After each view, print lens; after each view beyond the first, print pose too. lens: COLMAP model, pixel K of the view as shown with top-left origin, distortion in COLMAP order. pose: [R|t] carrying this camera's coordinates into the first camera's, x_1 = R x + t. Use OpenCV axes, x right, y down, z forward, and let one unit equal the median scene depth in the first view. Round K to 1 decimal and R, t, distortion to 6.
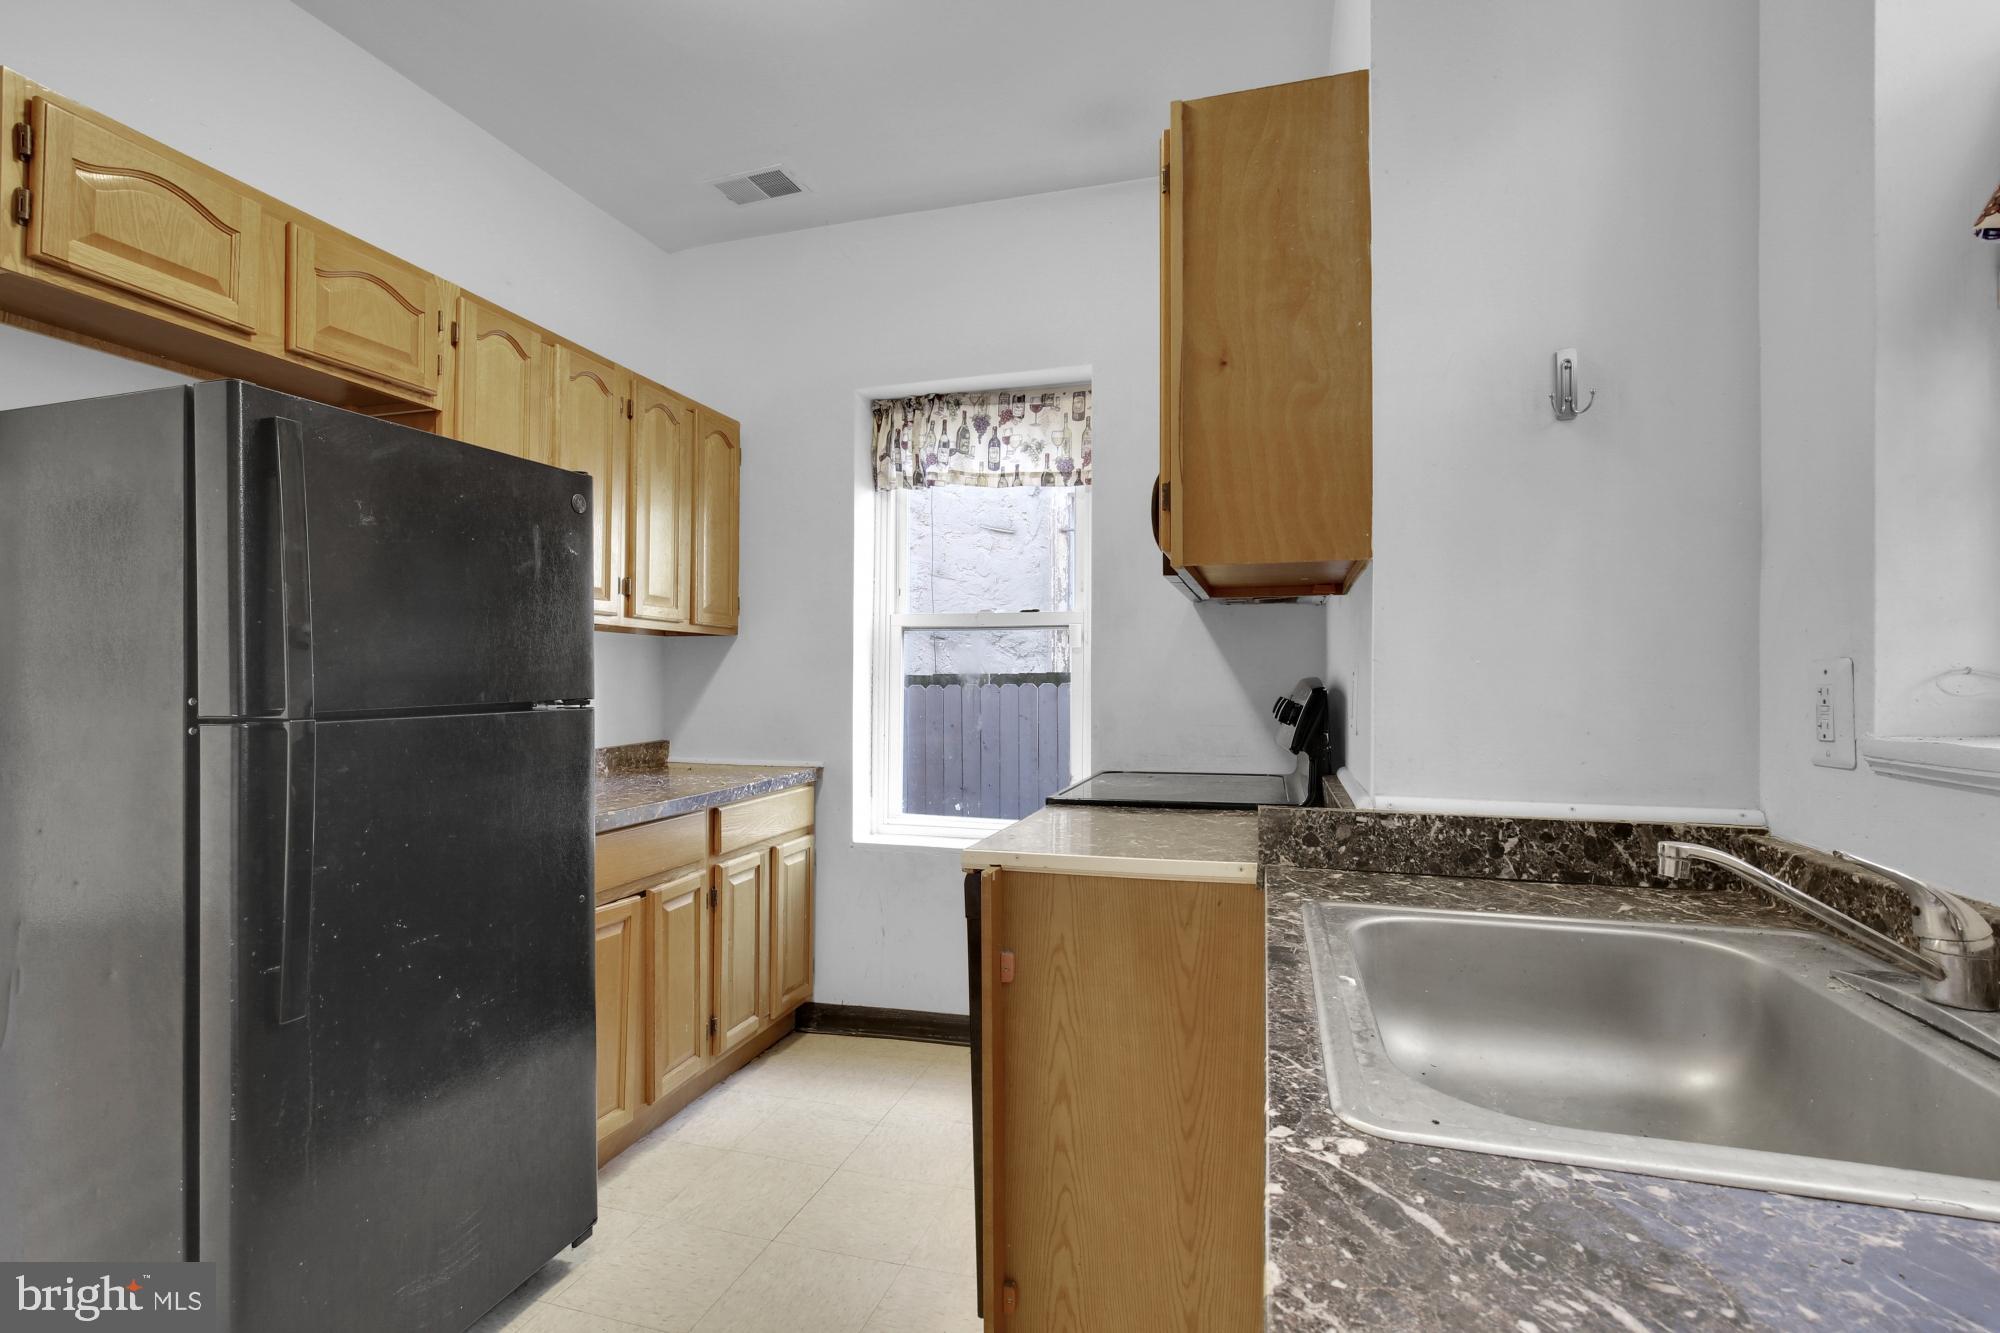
lens RADIAL K [[924.8, 0, 999.5], [0, 924.8, 667.3], [0, 0, 1]] dist [-0.002938, -0.001575]
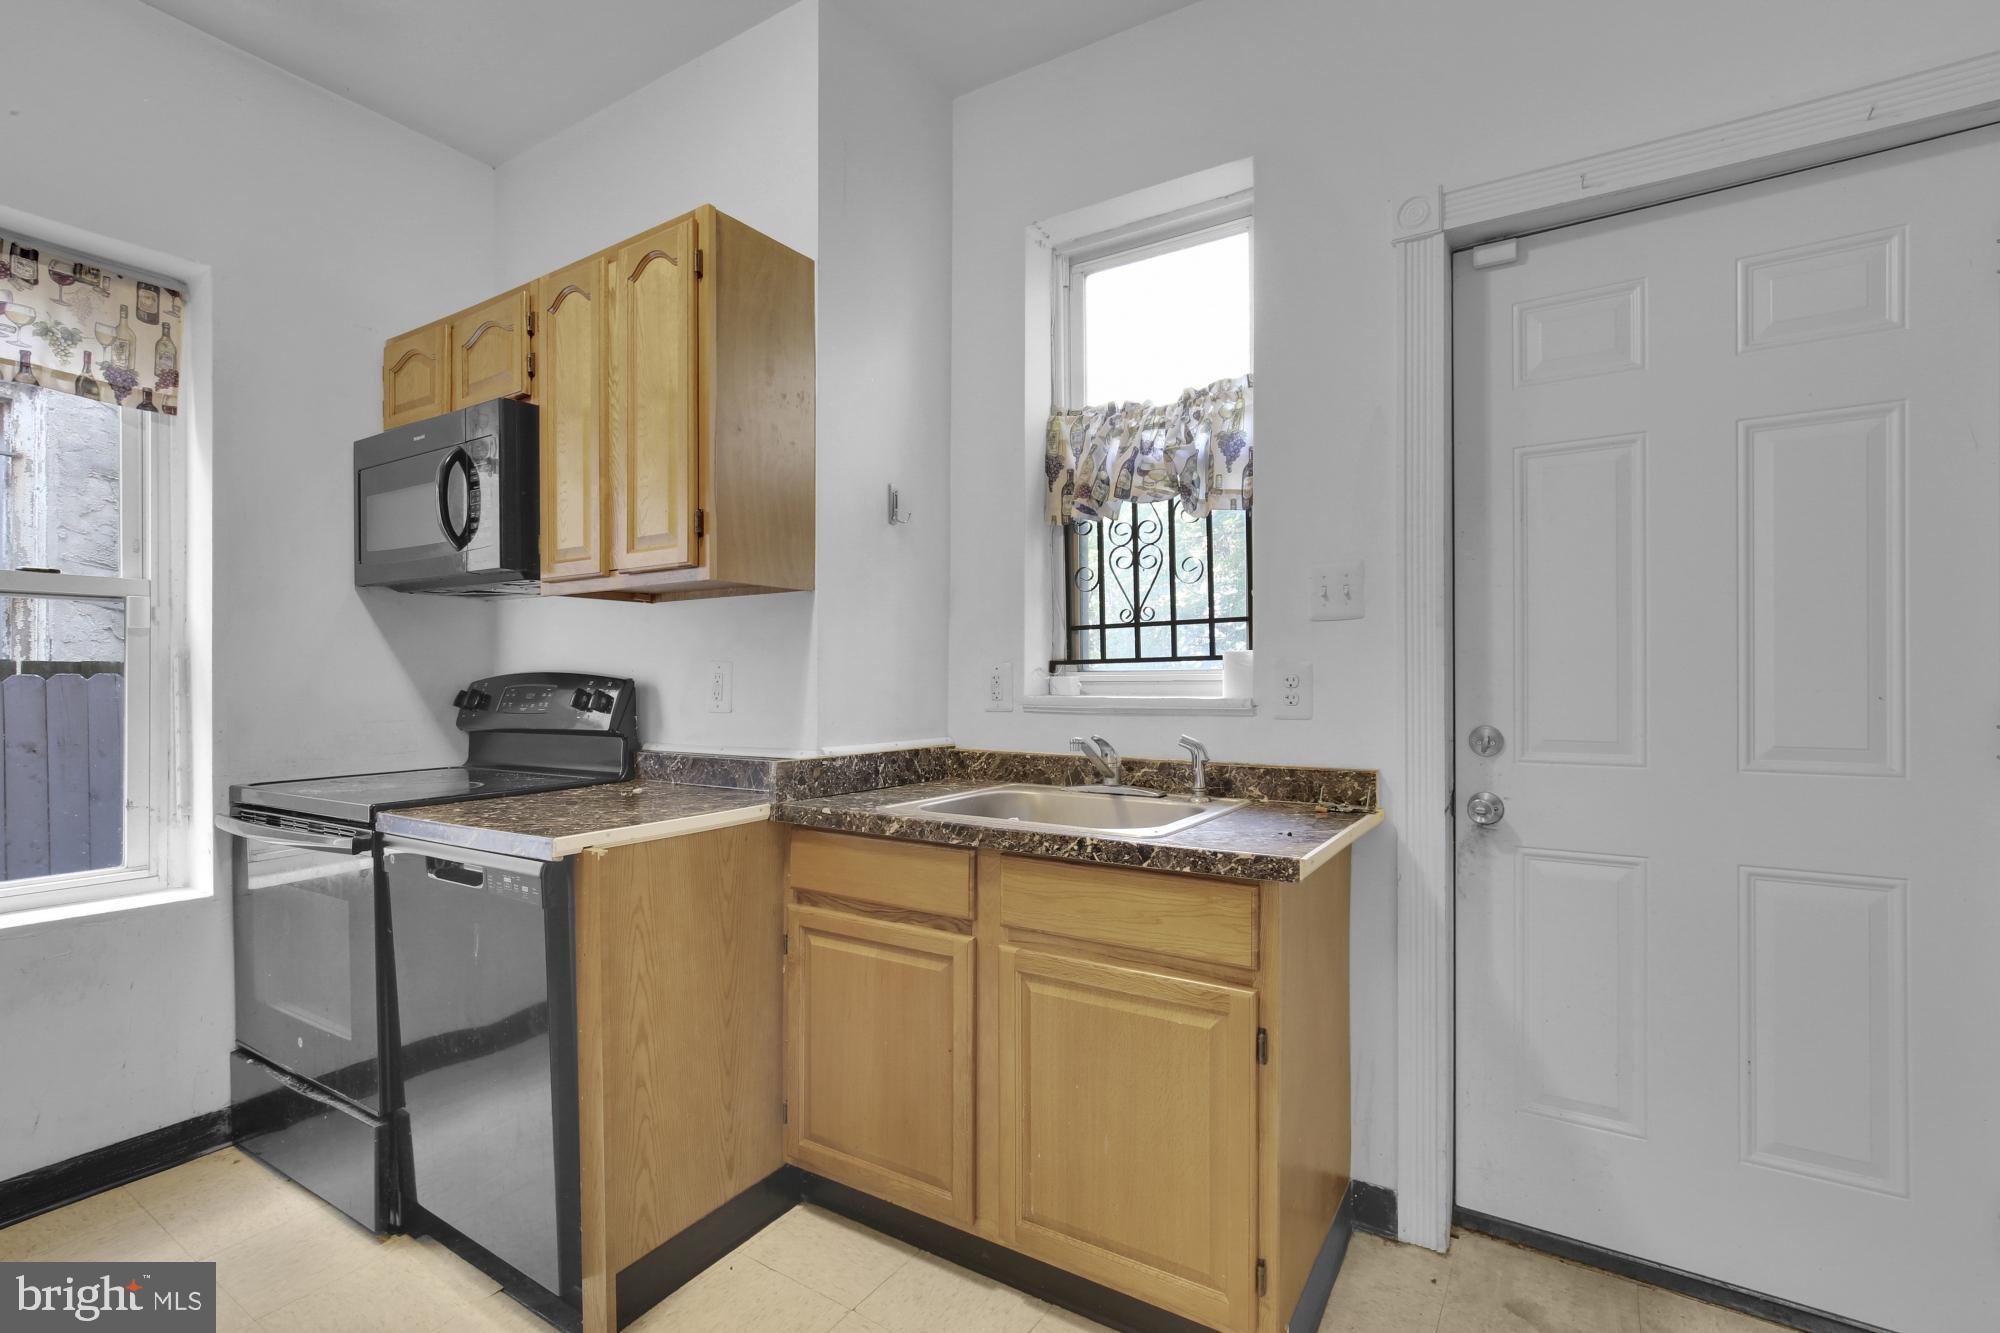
lens RADIAL K [[924.8, 0, 999.1], [0, 924.8, 677.0], [0, 0, 1]] dist [-0.002938, -0.001575]
pose [[0.277240, 0.001358, 0.960800, -0.893927], [-0.013548, 0.999905, 0.002497, 0.014128], [-0.960705, -0.013709, 0.277232, 0.272907]]
